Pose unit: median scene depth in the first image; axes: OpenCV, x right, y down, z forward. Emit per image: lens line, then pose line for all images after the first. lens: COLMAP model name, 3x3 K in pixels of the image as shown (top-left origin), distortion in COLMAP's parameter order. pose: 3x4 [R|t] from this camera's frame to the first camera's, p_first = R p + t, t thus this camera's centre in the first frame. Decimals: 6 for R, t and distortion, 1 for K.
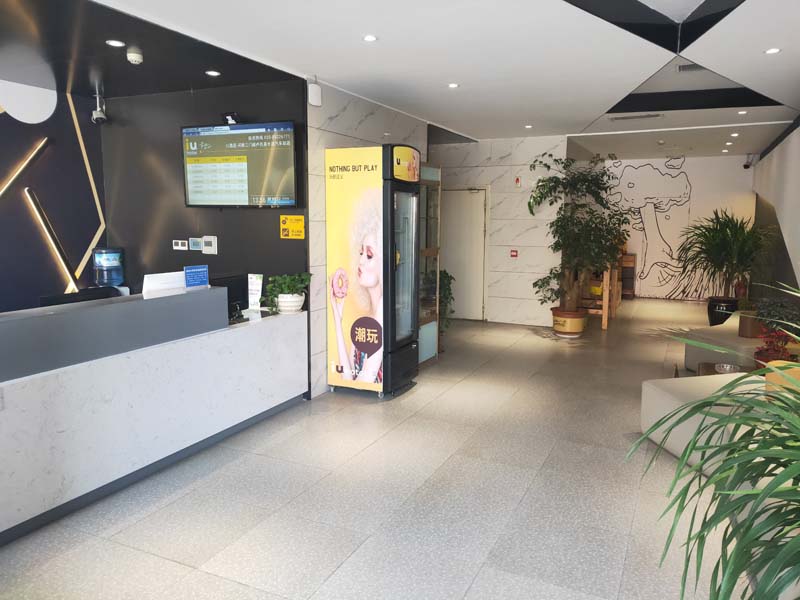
lens RADIAL K [[602.7, 0, 396.0], [0, 602.7, 297.0], [0, 0, 1]] dist [0.046881, -0.030010]
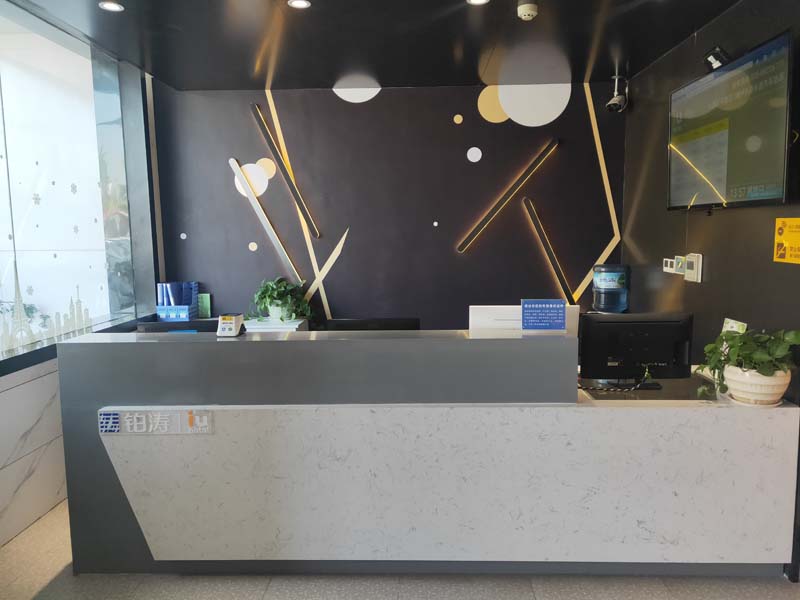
lens RADIAL K [[602.7, 0, 400.7], [0, 602.7, 299.0], [0, 0, 1]] dist [0.046881, -0.030010]
pose [[0.403288, 0.093946, -0.910238, 0.169632], [-0.106070, 0.992810, 0.055473, -0.058432], [0.908905, 0.074177, 0.410353, 0.475568]]
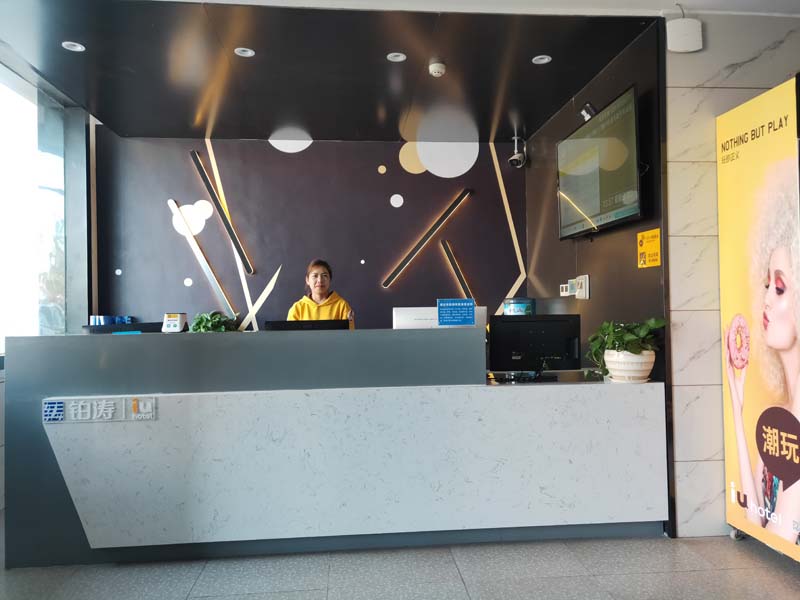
lens RADIAL K [[602.7, 0, 400.6], [0, 602.7, 297.4], [0, 0, 1]] dist [0.046881, -0.030010]
pose [[0.510544, -0.027260, -0.859419, 0.239826], [-0.098006, 0.991139, -0.089660, 0.018340], [0.854248, 0.130004, 0.503349, 0.447855]]
